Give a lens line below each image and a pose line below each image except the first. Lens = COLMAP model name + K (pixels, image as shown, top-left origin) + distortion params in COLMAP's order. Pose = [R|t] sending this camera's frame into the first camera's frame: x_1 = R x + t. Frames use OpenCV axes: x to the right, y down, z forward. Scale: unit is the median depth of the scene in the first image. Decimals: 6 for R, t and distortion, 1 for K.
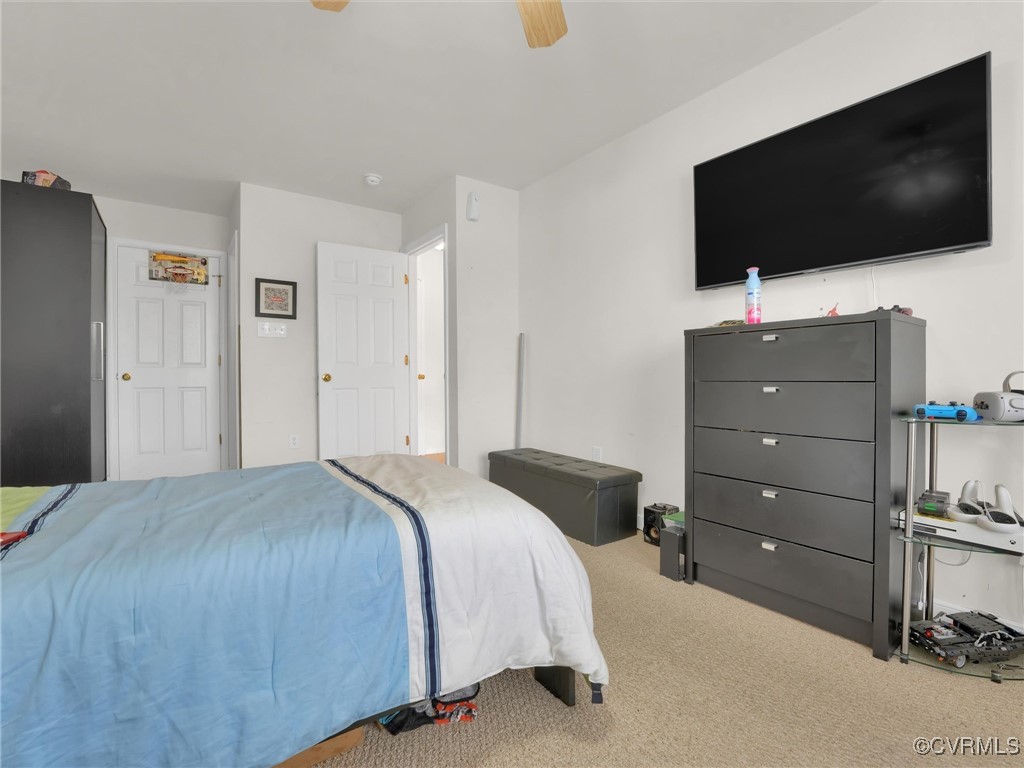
lens RADIAL K [[473.9, 0, 506.4], [0, 473.9, 380.2], [0, 0, 1]] dist [-0.027409, 0.000545]
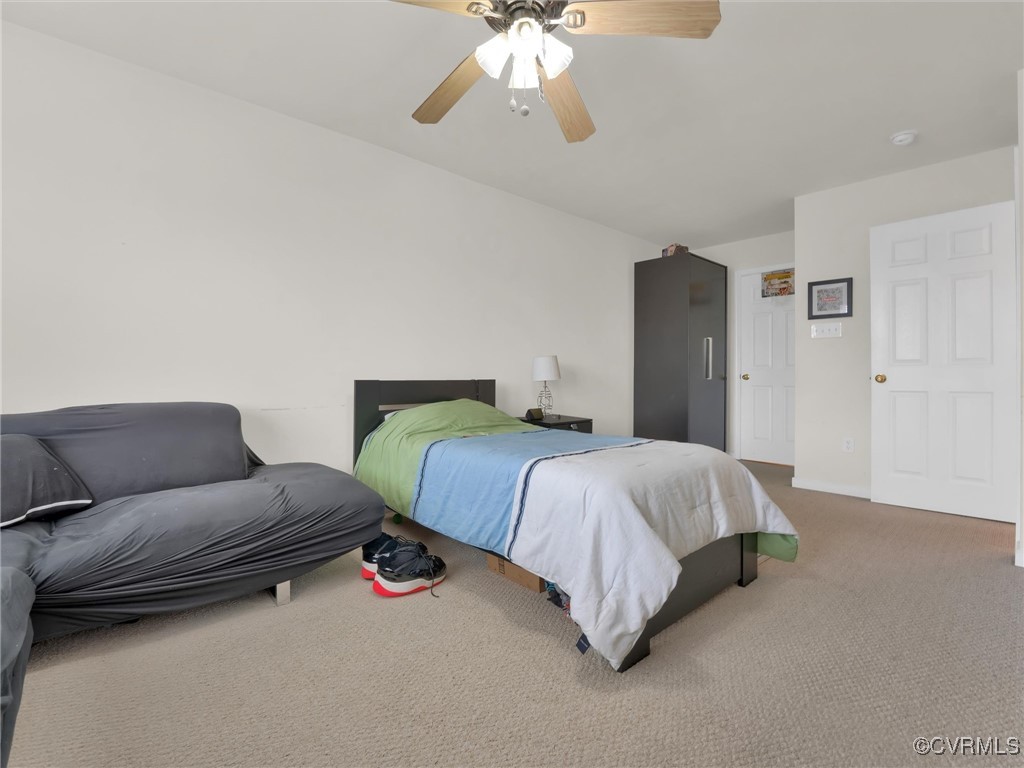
lens RADIAL K [[473.9, 0, 506.4], [0, 473.9, 380.2], [0, 0, 1]] dist [-0.027409, 0.000545]
pose [[0.116419, 0.008248, -0.993166, 0.411521], [-0.009945, 0.999925, 0.007139, -0.001164], [0.993150, 0.009046, 0.116492, 0.203402]]
